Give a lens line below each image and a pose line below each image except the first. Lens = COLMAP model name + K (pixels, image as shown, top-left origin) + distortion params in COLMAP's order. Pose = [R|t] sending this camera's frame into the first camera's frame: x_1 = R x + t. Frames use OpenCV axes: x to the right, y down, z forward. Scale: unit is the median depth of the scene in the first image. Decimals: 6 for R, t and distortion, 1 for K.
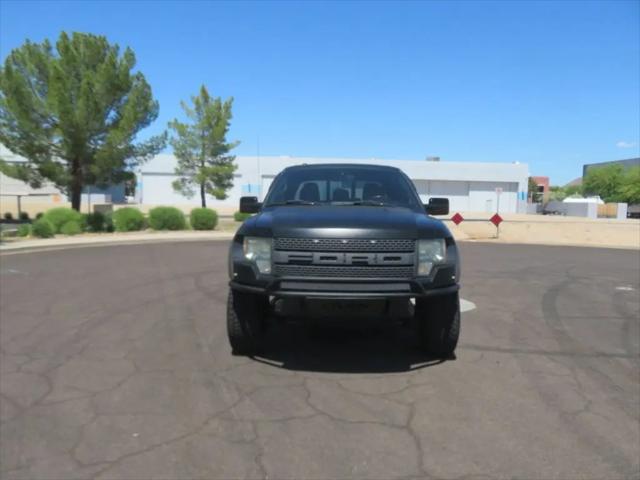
lens RADIAL K [[1107.1, 0, 320.0], [0, 1107.1, 240.0], [0, 0, 1]] dist [-0.012158, -0.126506]
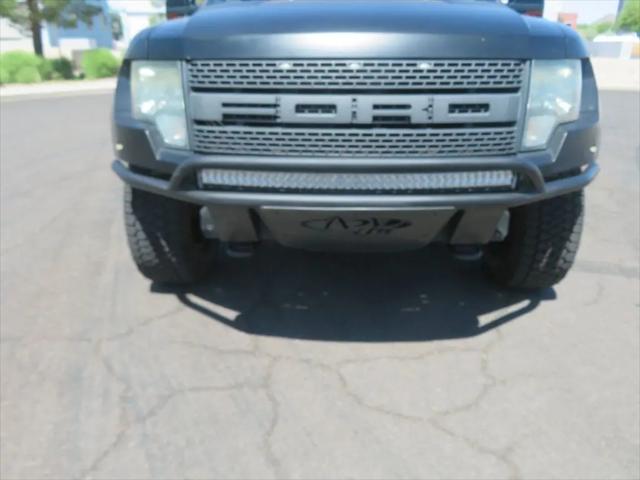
lens RADIAL K [[501.0, 0, 320.0], [0, 501.0, 240.0], [0, 0, 1]] dist [-0.006102, 0.001259]
pose [[0.999287, -0.001953, -0.037712, 0.016199], [0.012099, 0.962575, 0.270746, 0.012886], [0.035772, -0.271009, 0.961912, 0.798624]]
